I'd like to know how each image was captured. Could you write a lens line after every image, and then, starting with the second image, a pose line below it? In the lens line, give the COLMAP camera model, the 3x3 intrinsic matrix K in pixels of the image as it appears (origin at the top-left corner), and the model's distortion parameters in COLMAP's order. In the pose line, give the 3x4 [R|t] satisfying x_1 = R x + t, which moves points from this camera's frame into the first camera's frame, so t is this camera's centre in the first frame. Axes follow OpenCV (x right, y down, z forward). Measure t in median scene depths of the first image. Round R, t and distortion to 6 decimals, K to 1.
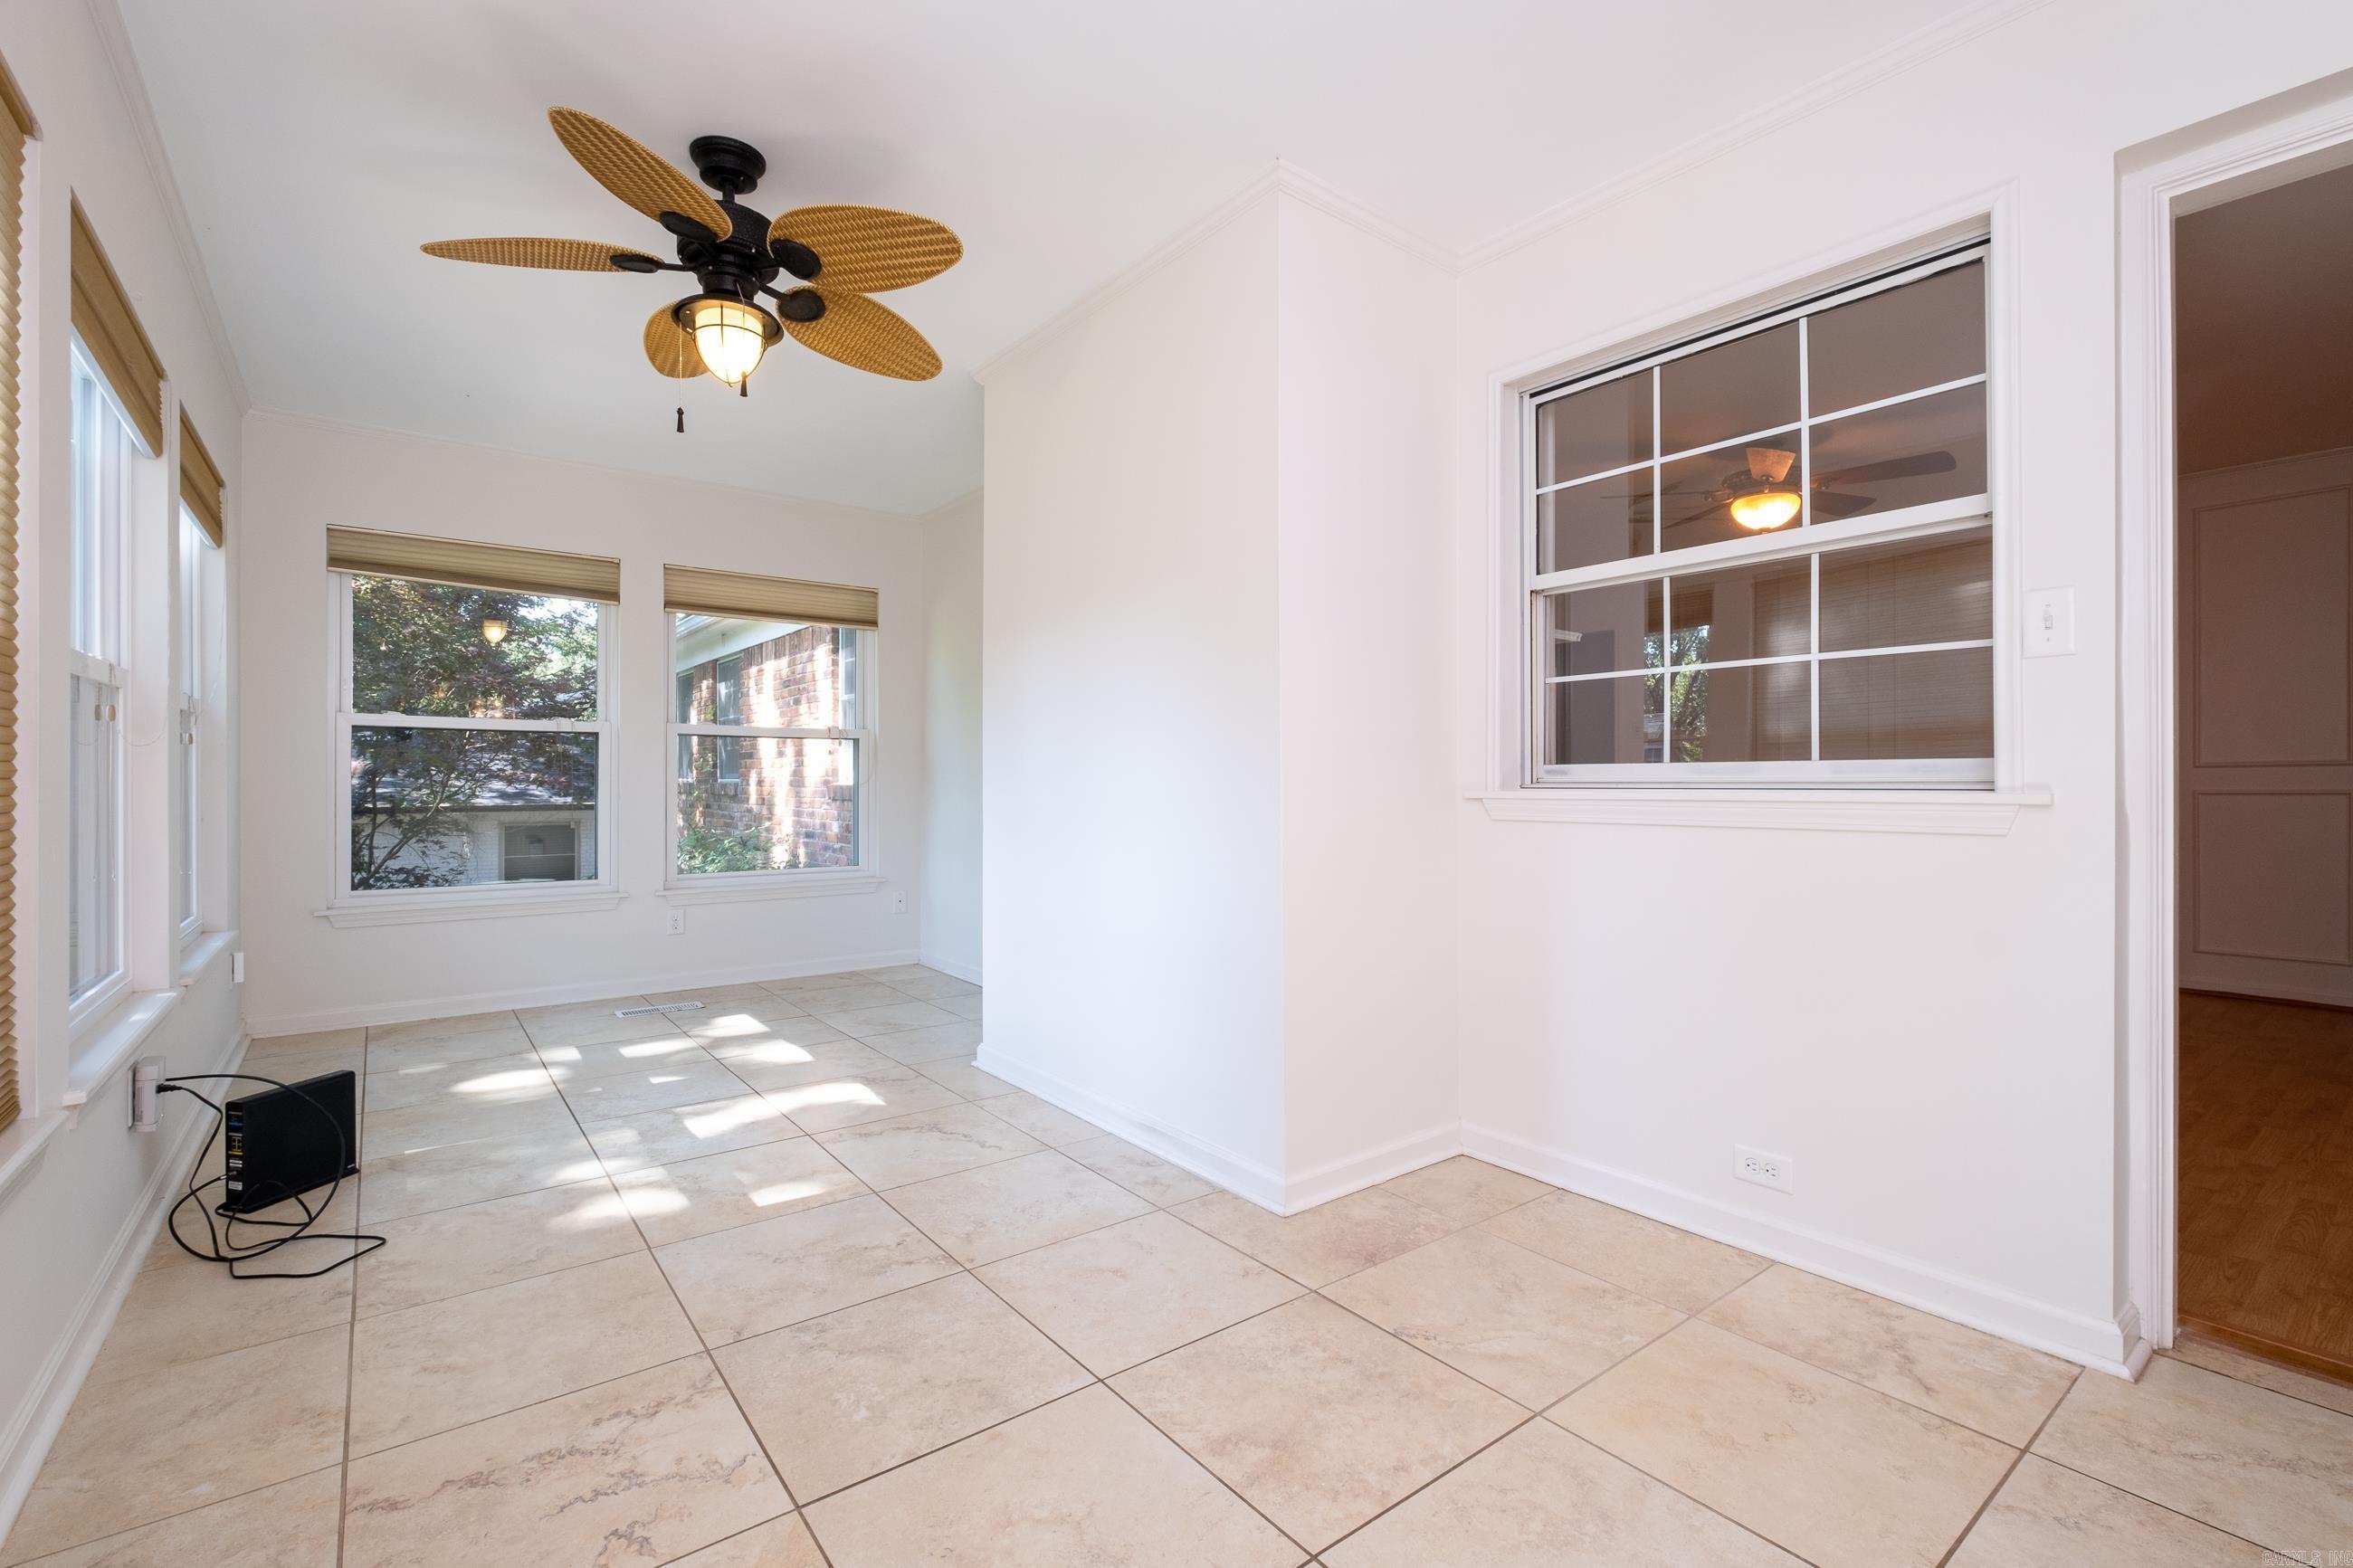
lens RADIAL K [[1031.1, 0, 1175.0], [0, 1031.1, 781.3], [0, 0, 1]] dist [-0.000447, -0.000871]
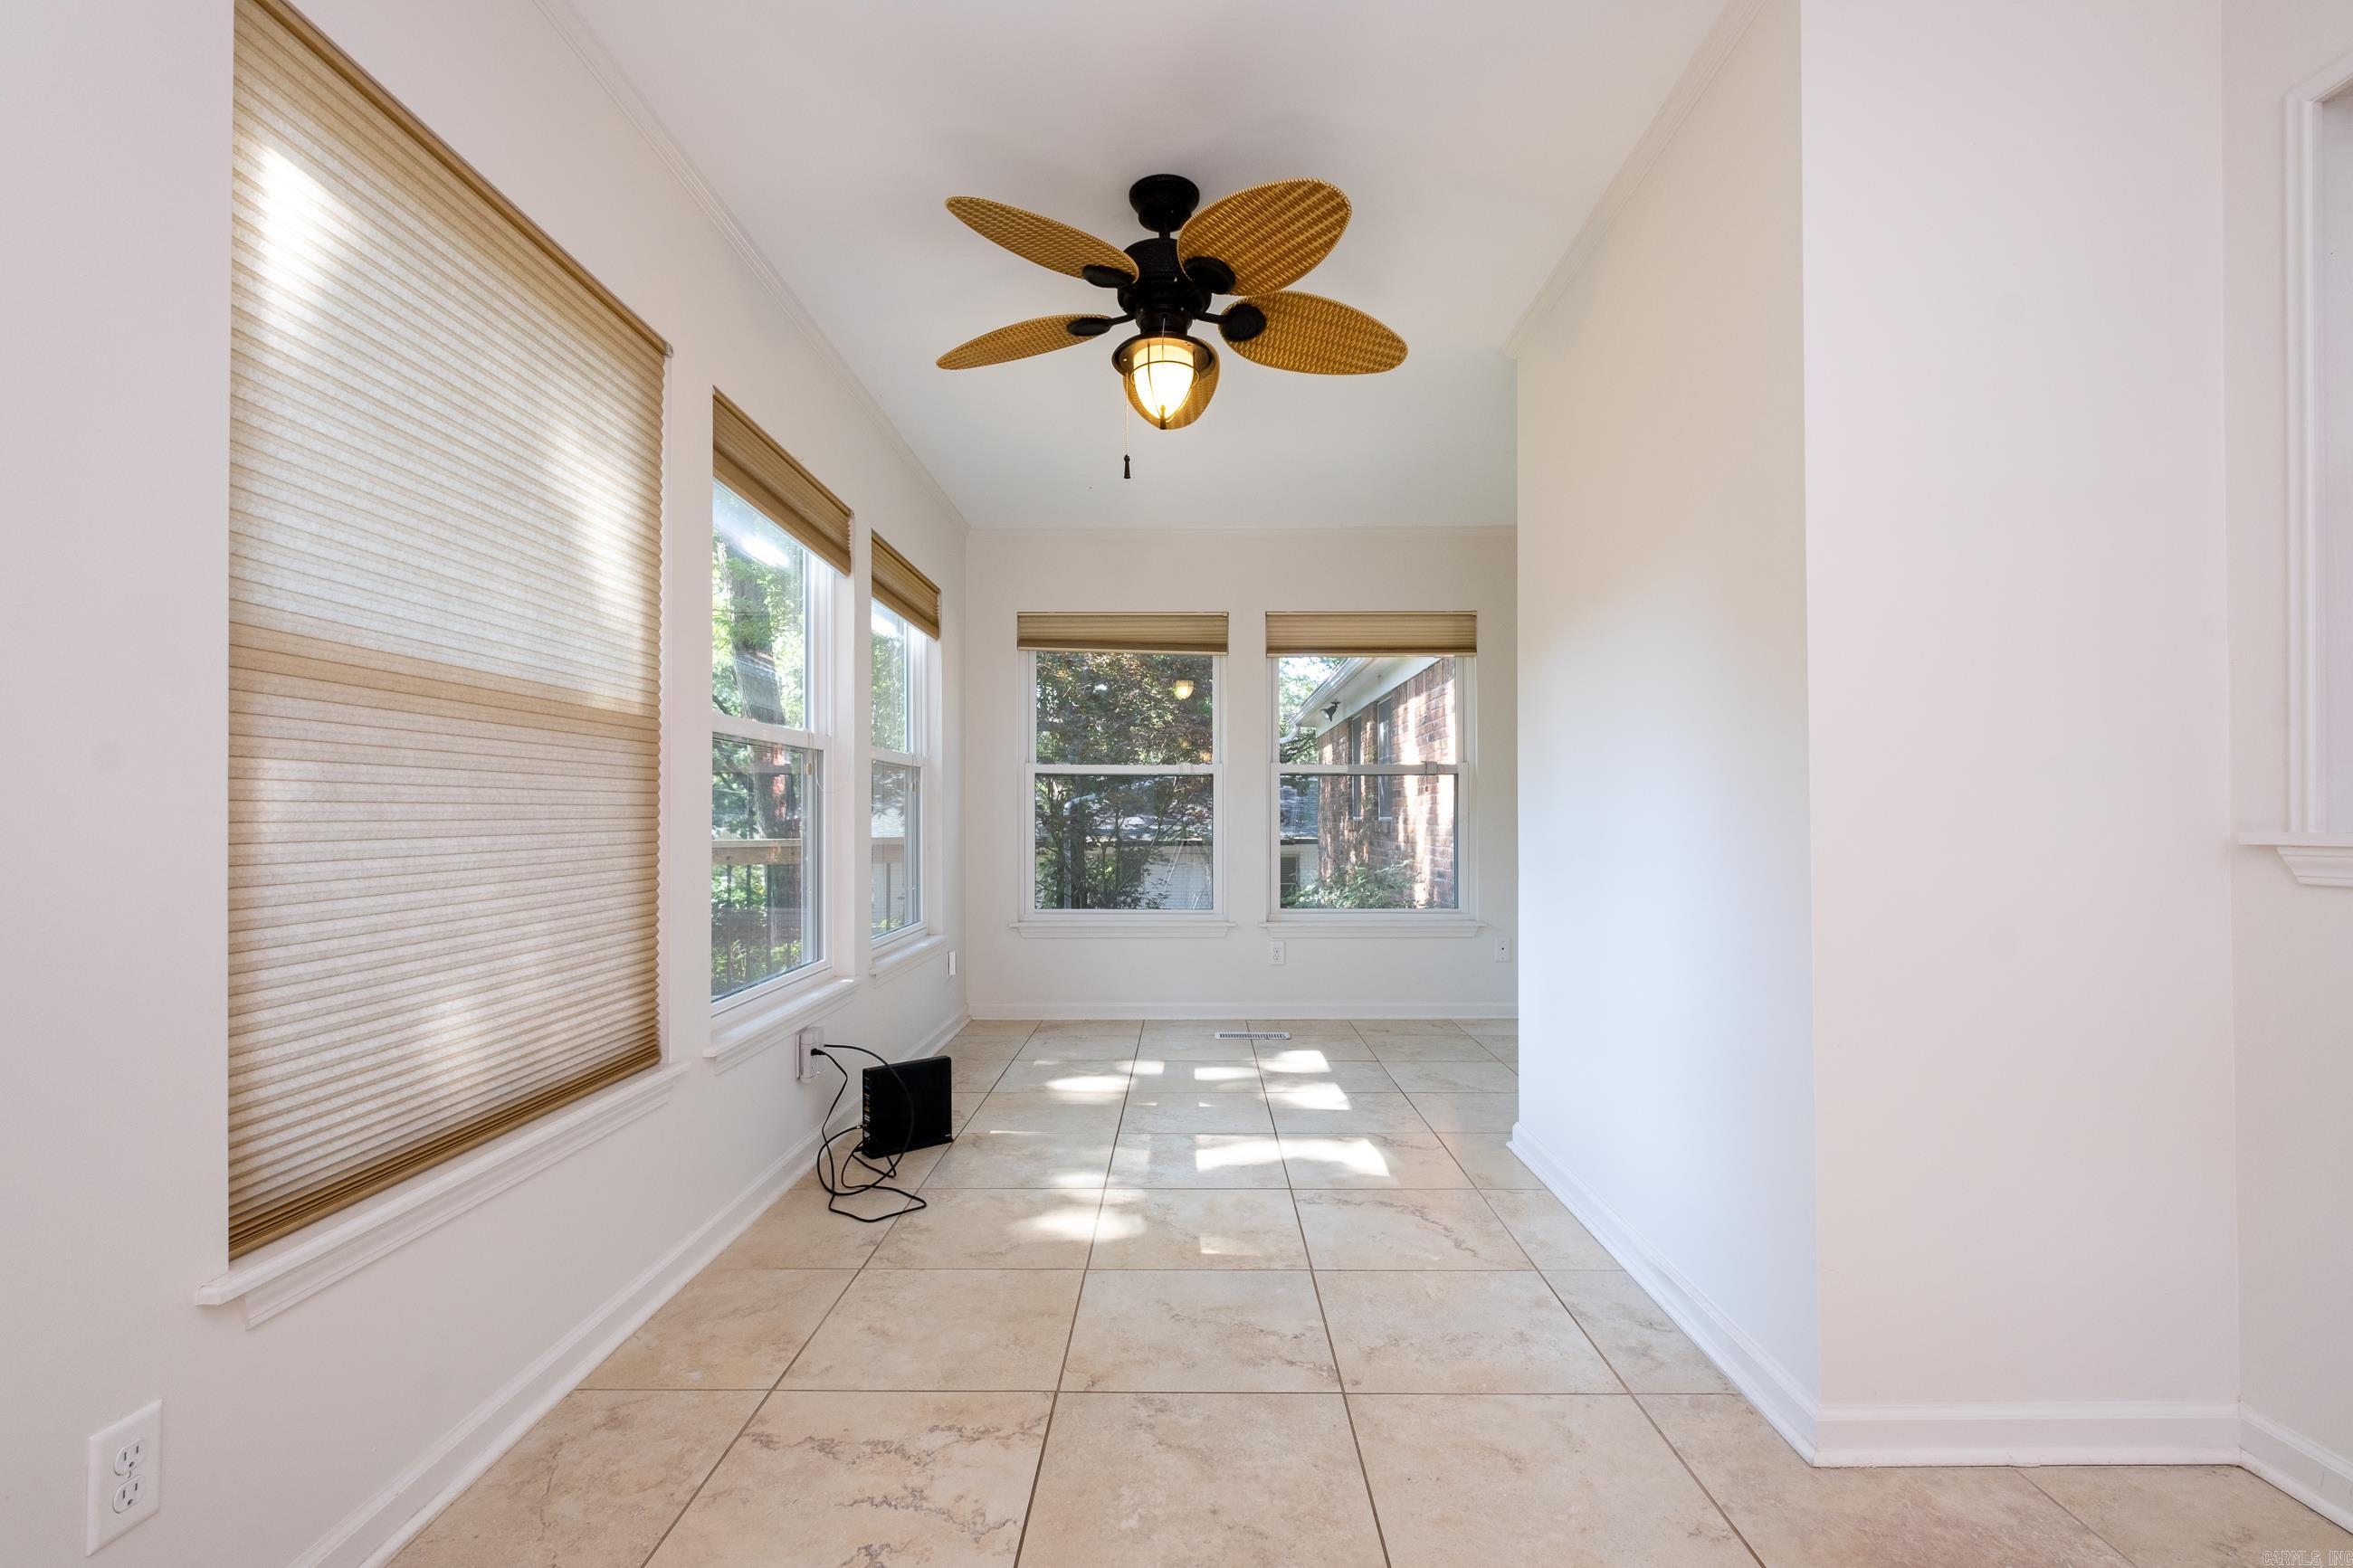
lens RADIAL K [[1054.6, 0, 1185.4], [0, 1054.6, 808.0], [0, 0, 1]] dist [-0.002085, -0.000763]
pose [[0.790540, -0.008527, -0.612351, 0.188498], [0.001986, 0.999933, -0.011360, 0.001808], [0.612407, 0.007765, 0.790504, 0.188709]]
